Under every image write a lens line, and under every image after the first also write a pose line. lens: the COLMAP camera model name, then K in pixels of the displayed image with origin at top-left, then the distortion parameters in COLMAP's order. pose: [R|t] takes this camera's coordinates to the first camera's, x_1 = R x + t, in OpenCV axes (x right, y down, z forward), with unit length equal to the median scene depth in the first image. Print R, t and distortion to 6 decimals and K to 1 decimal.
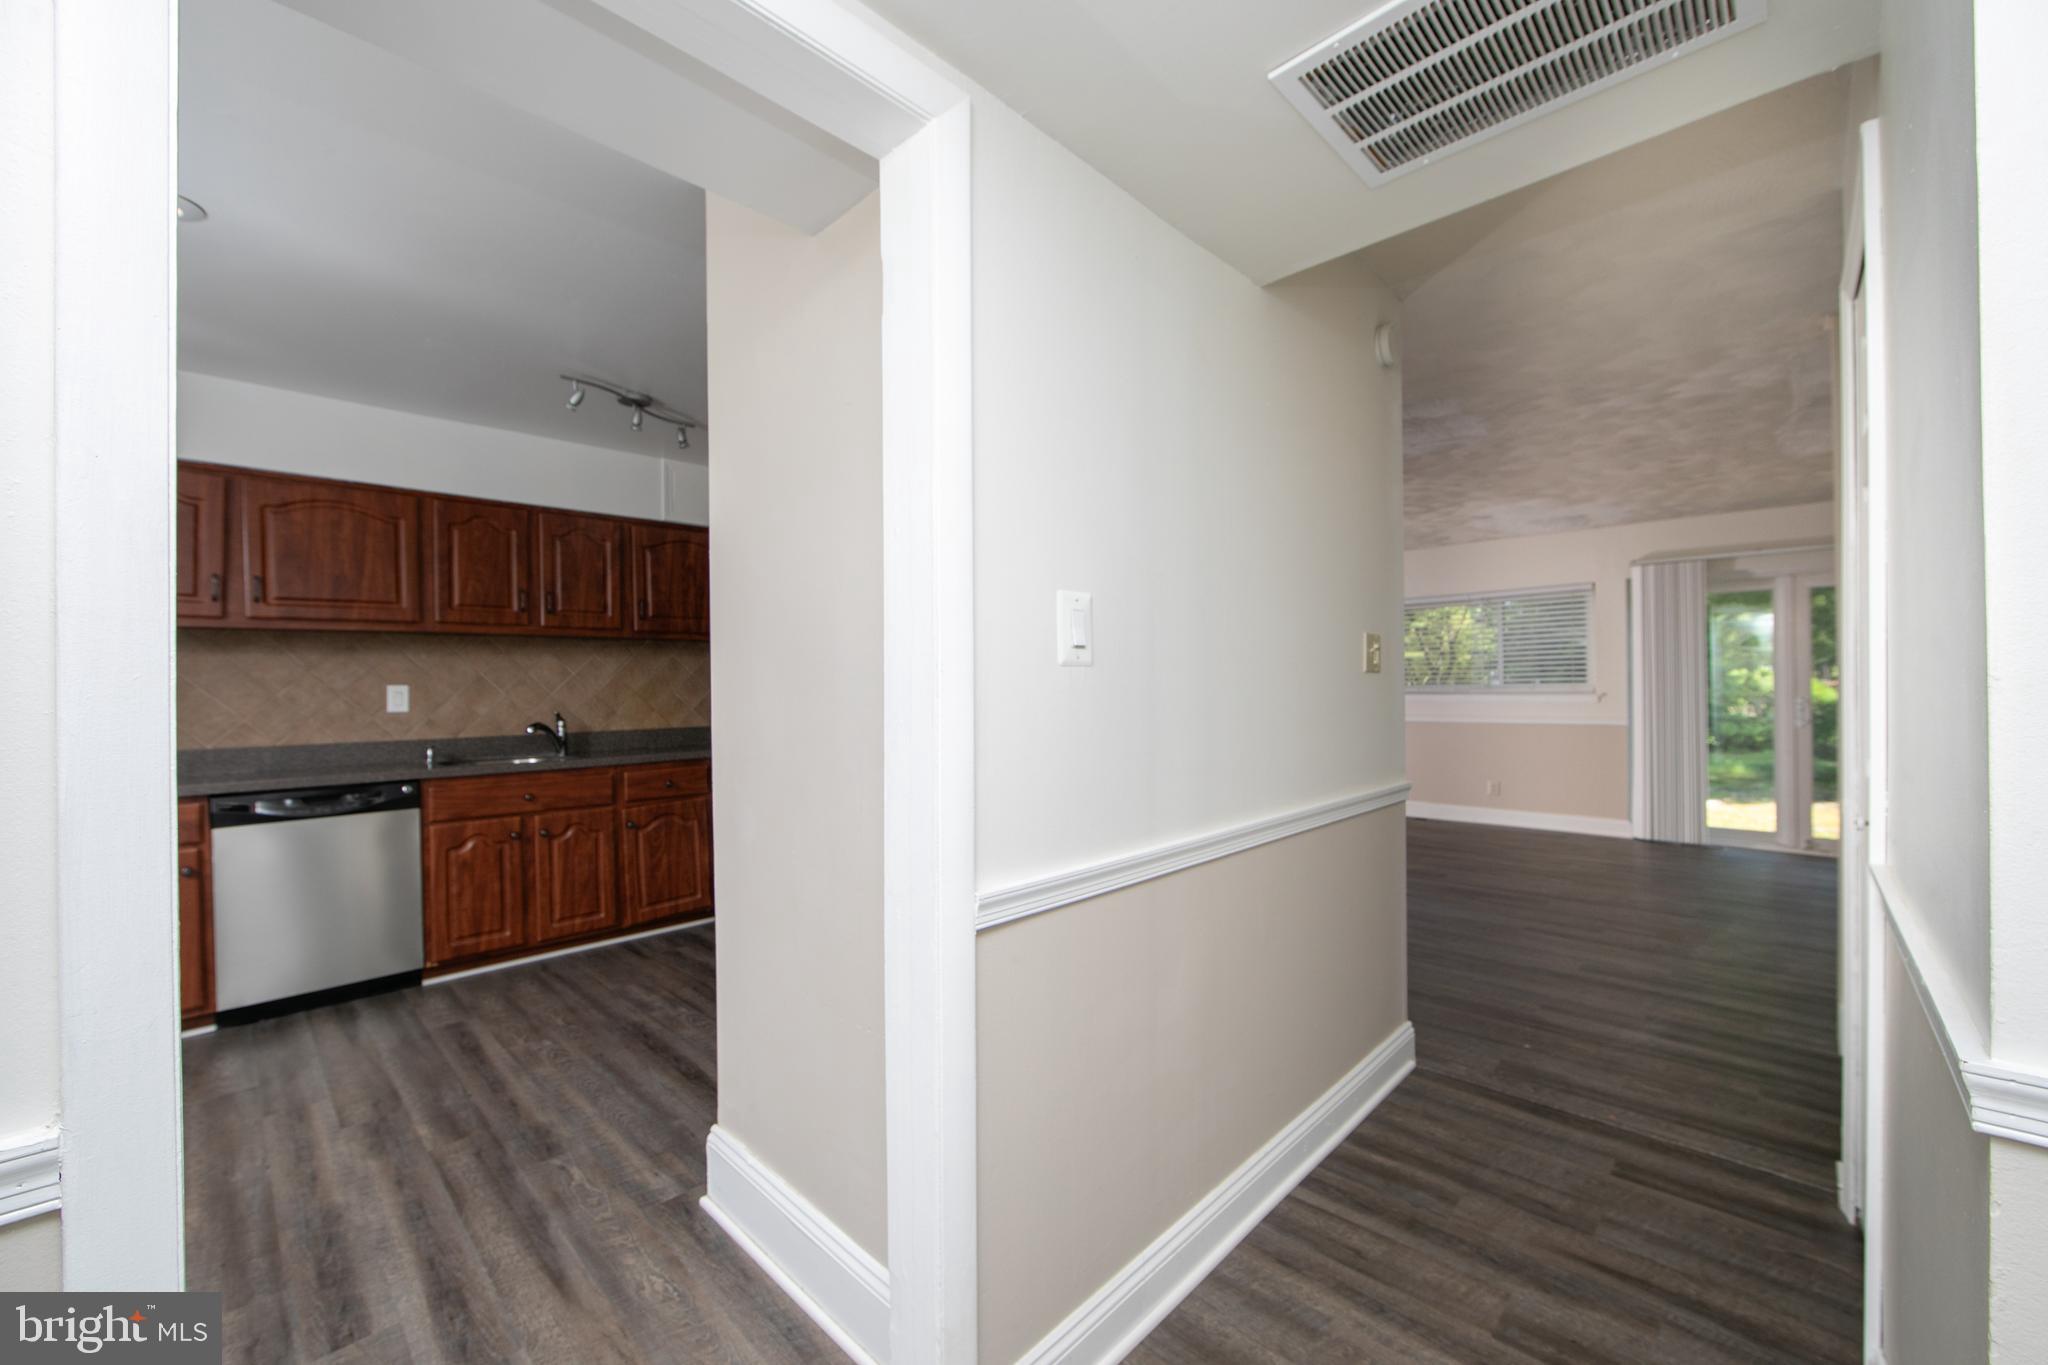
lens RADIAL K [[820.1, 0, 1040.9], [0, 820.1, 683.8], [0, 0, 1]] dist [-0.010500, 0.000319]
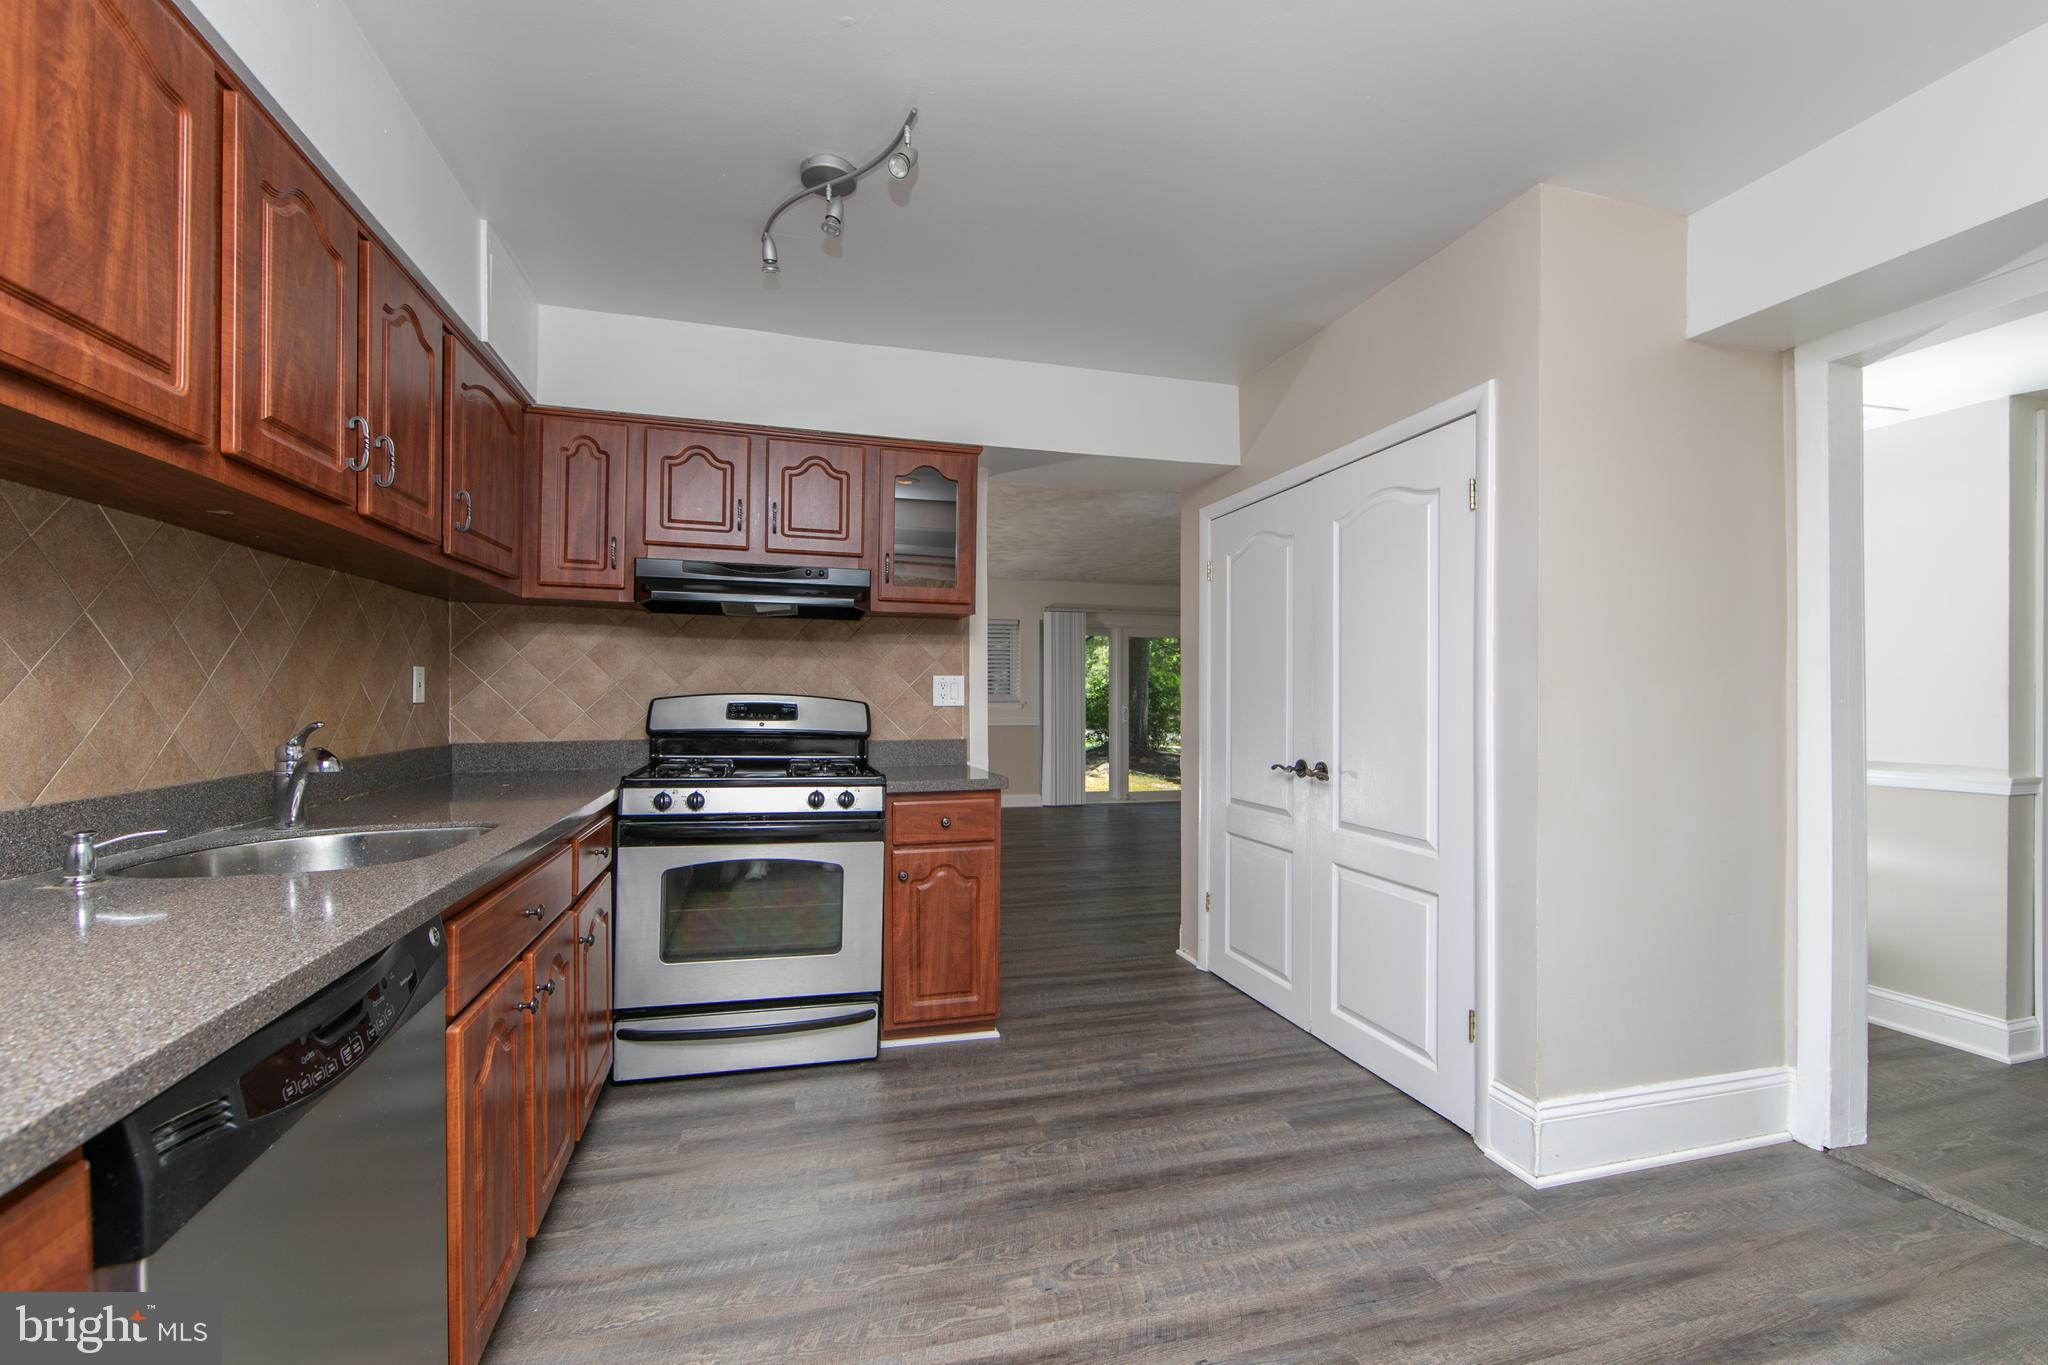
lens RADIAL K [[814.6, 0, 1020.5], [0, 814.6, 694.7], [0, 0, 1]] dist [-0.002645, -0.000540]
pose [[0.516618, 0.014620, 0.856091, -0.904722], [-0.011815, 0.999881, -0.009946, 0.023964], [-0.856135, -0.004976, 0.516729, 0.575669]]
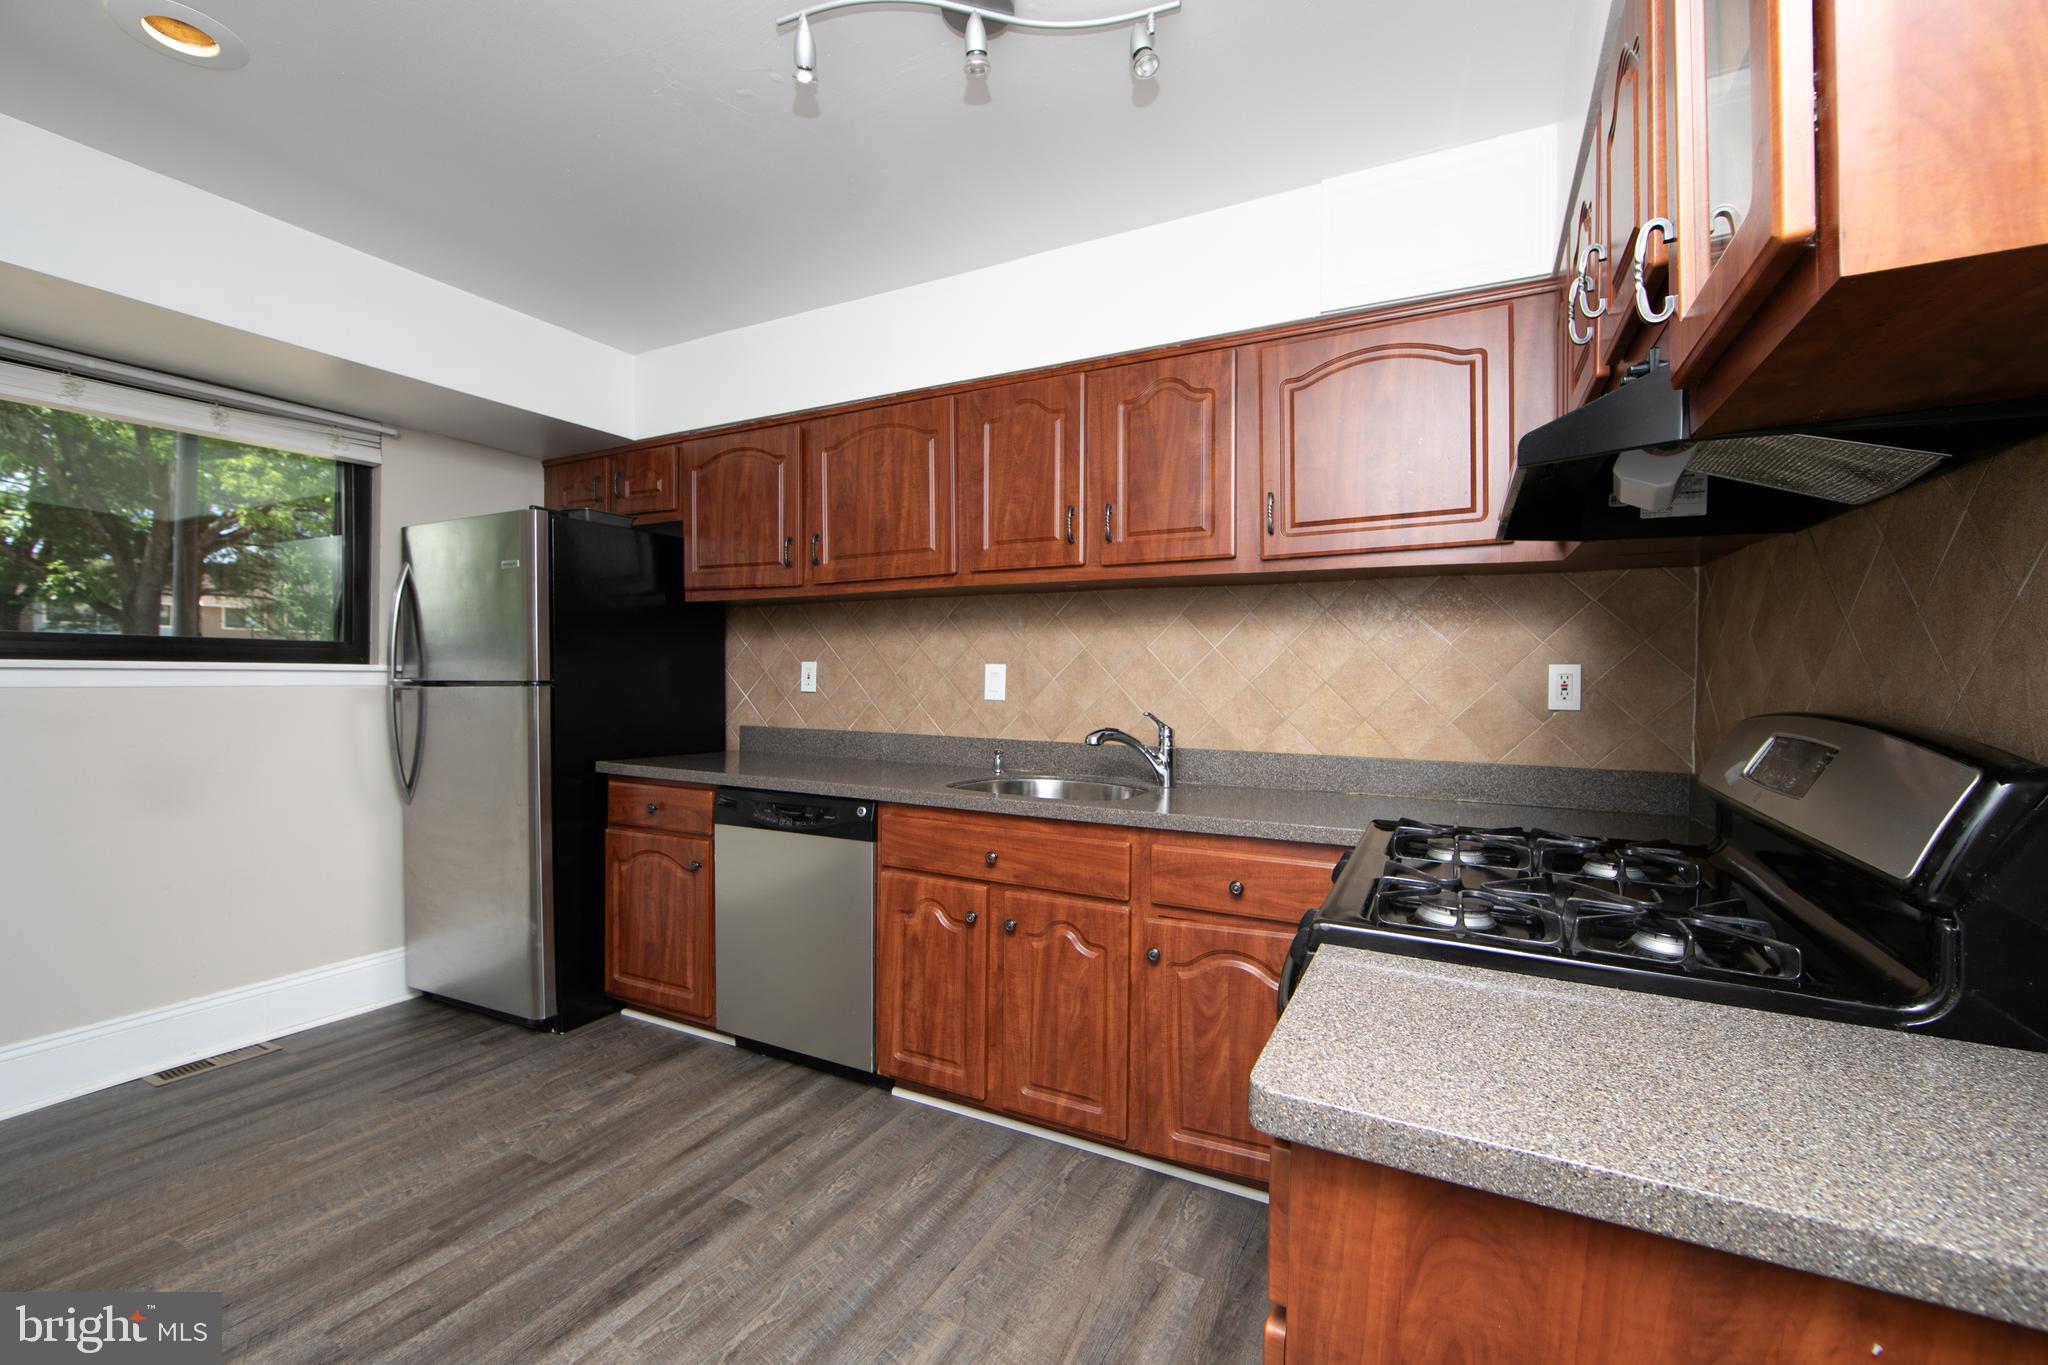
lens RADIAL K [[825.8, 0, 1004.4], [0, 825.8, 687.4], [0, 0, 1]] dist [-0.009233, 0.000035]
pose [[0.262371, 0.031741, -0.964445, -0.064345], [-0.011096, 0.999492, 0.029876, 0.000611], [0.964903, 0.002863, 0.262590, 0.889038]]
